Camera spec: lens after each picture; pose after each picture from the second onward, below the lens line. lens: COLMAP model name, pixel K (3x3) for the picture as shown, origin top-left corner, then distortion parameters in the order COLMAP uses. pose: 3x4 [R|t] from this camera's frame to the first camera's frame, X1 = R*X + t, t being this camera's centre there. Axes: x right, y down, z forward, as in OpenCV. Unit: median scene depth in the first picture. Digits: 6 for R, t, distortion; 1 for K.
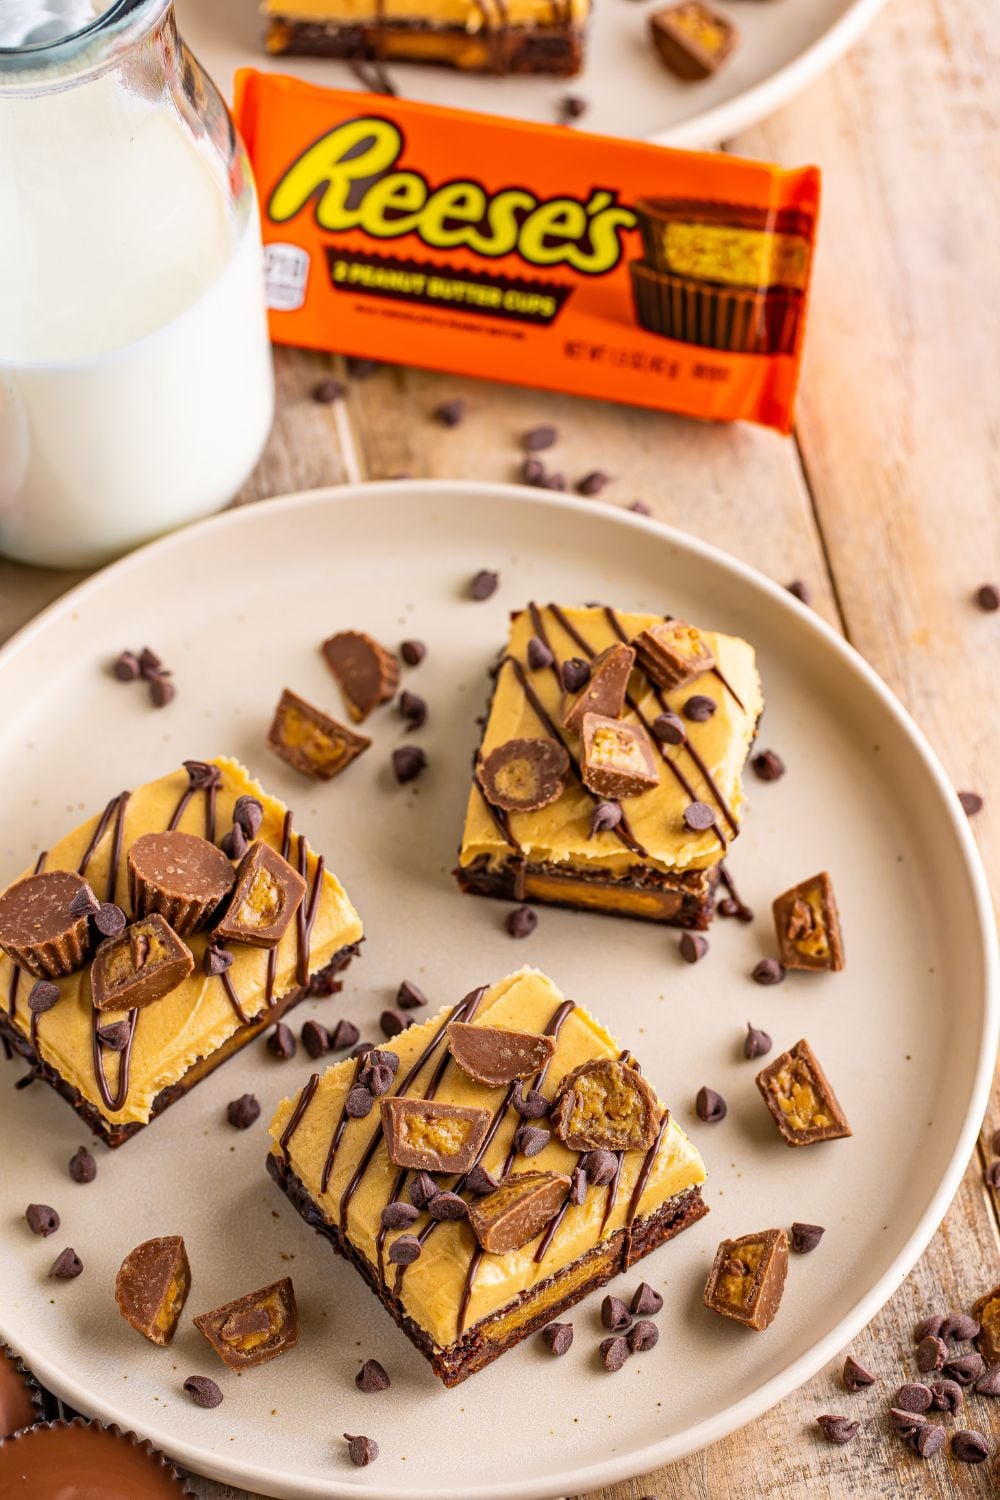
lens RADIAL K [[4781.8, 0, 500.0], [0, 4781.8, 750.0], [0, 0, 1]] dist [0.038496, -1.638735]
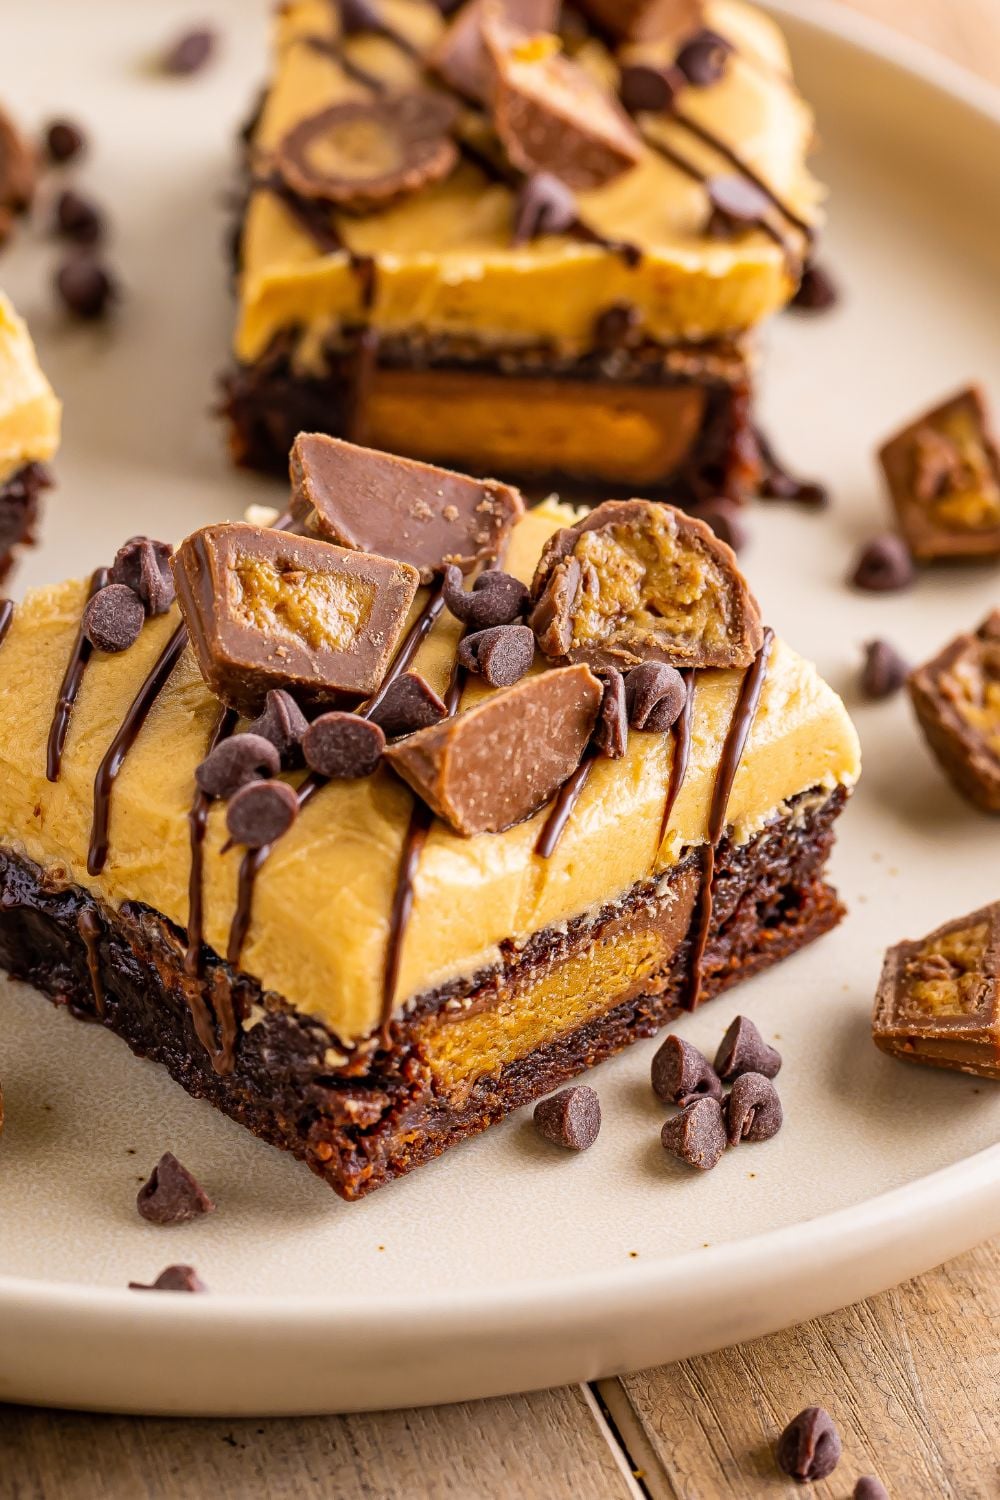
lens RADIAL K [[7338.9, 0, 500.0], [0, 7338.9, 750.0], [0, 0, 1]] dist [-0.121549, 6.155622]
pose [[0.986436, -0.020090, 0.162912, -0.107354], [0.078262, 0.929974, -0.359199, 0.340125], [-0.144287, 0.367076, 0.918932, 0.344570]]
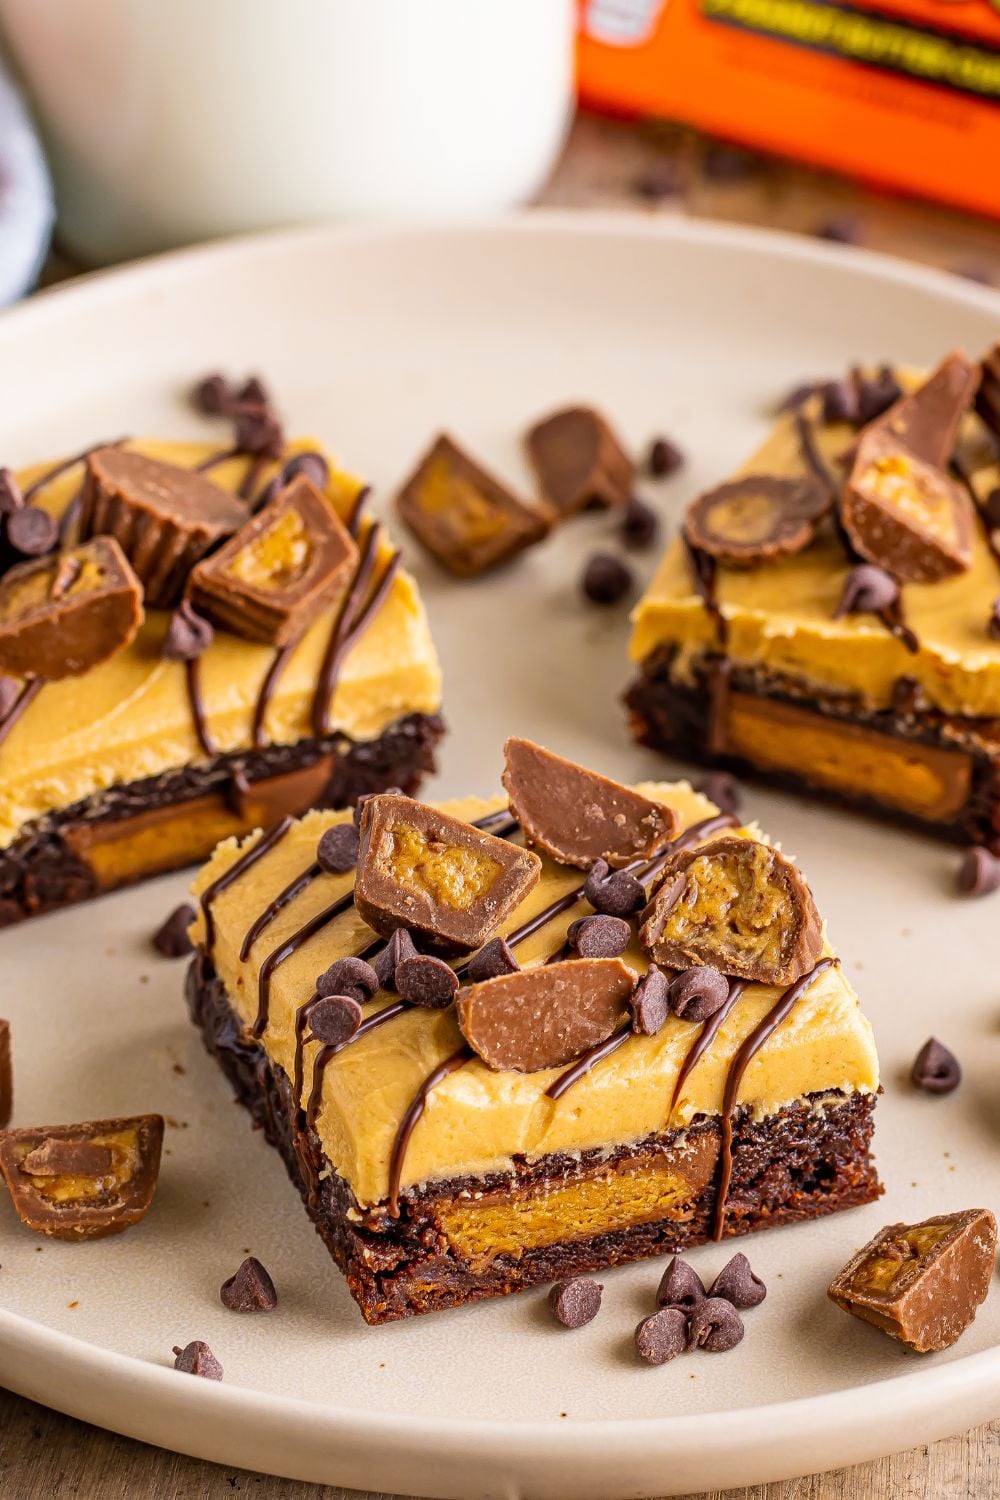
lens RADIAL K [[7338.9, 0, 500.0], [0, 7338.9, 750.0], [0, 0, 1]] dist [-0.121549, 6.155622]
pose [[0.963561, 0.178442, -0.199270, 0.170159], [-0.236321, 0.916889, -0.321663, 0.351454], [0.125310, 0.357034, 0.925648, 0.142168]]
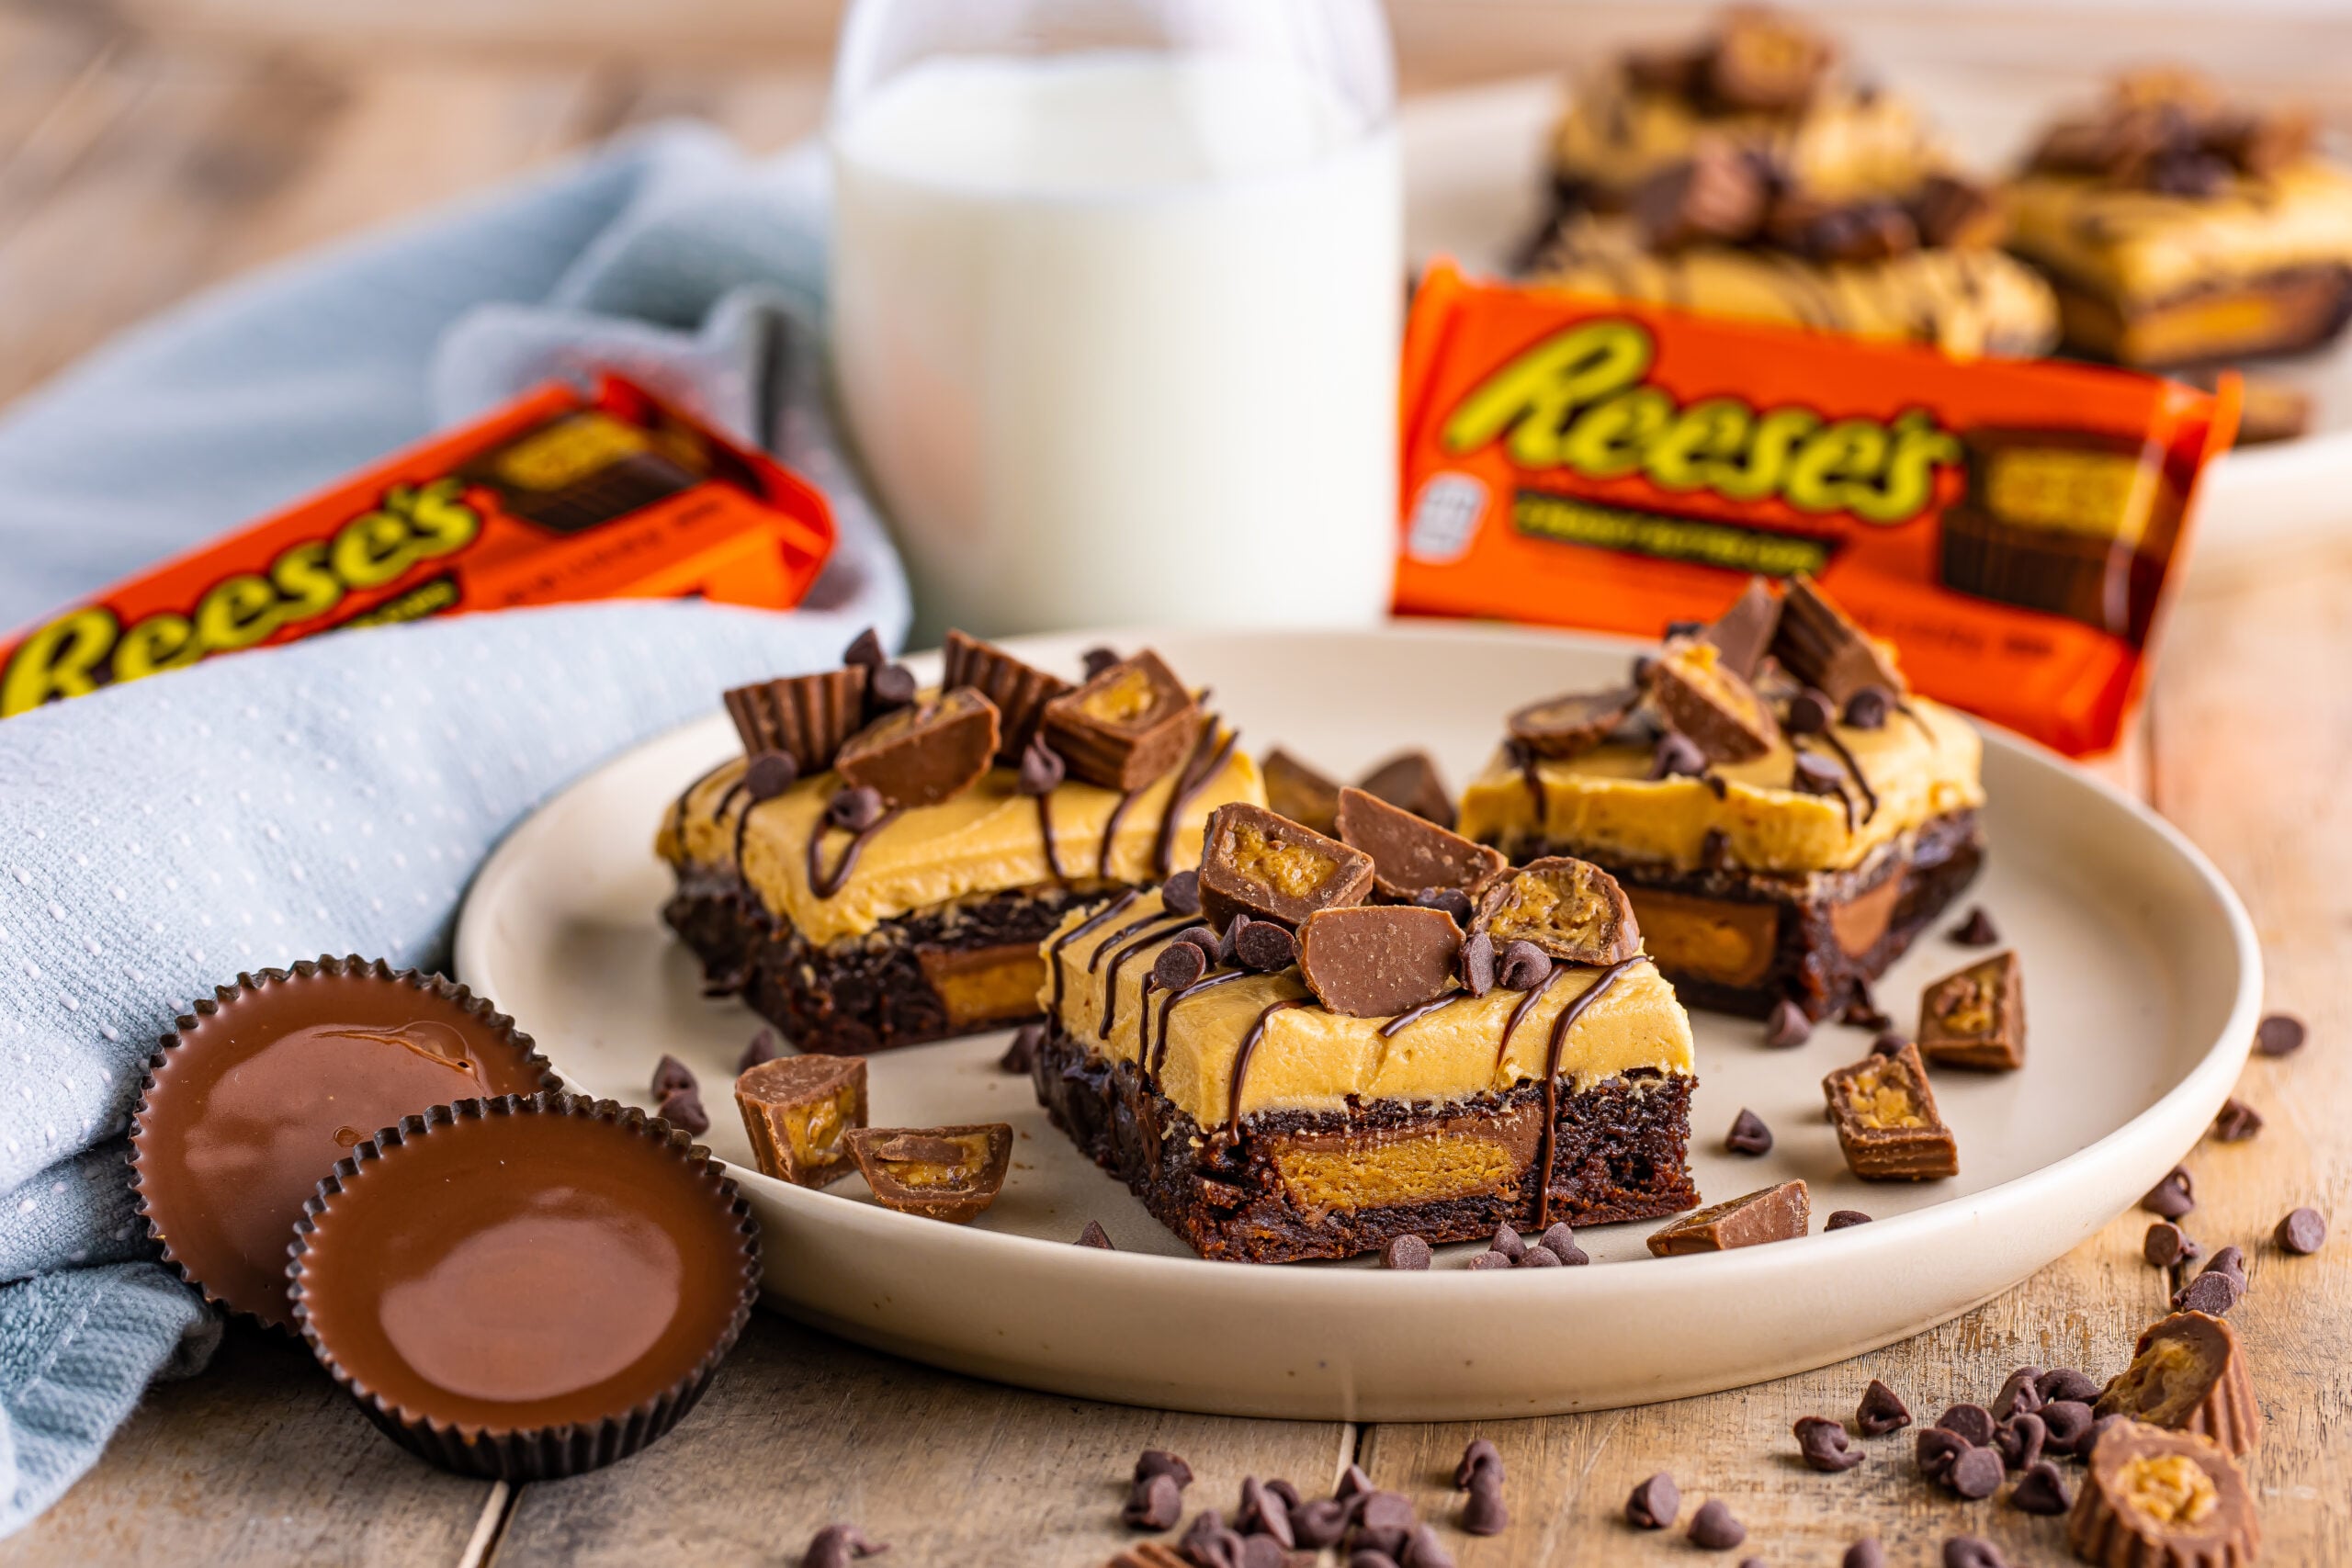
lens RADIAL K [[7497.2, 0, 1176.0], [0, 7497.2, 784.0], [0, 0, 1]] dist [0.038496, -1.638735]
pose [[0.959309, 0.108322, -0.260755, 0.226921], [-0.249696, 0.756604, -0.604320, 0.661651], [0.131827, 0.644839, 0.752864, 0.234974]]
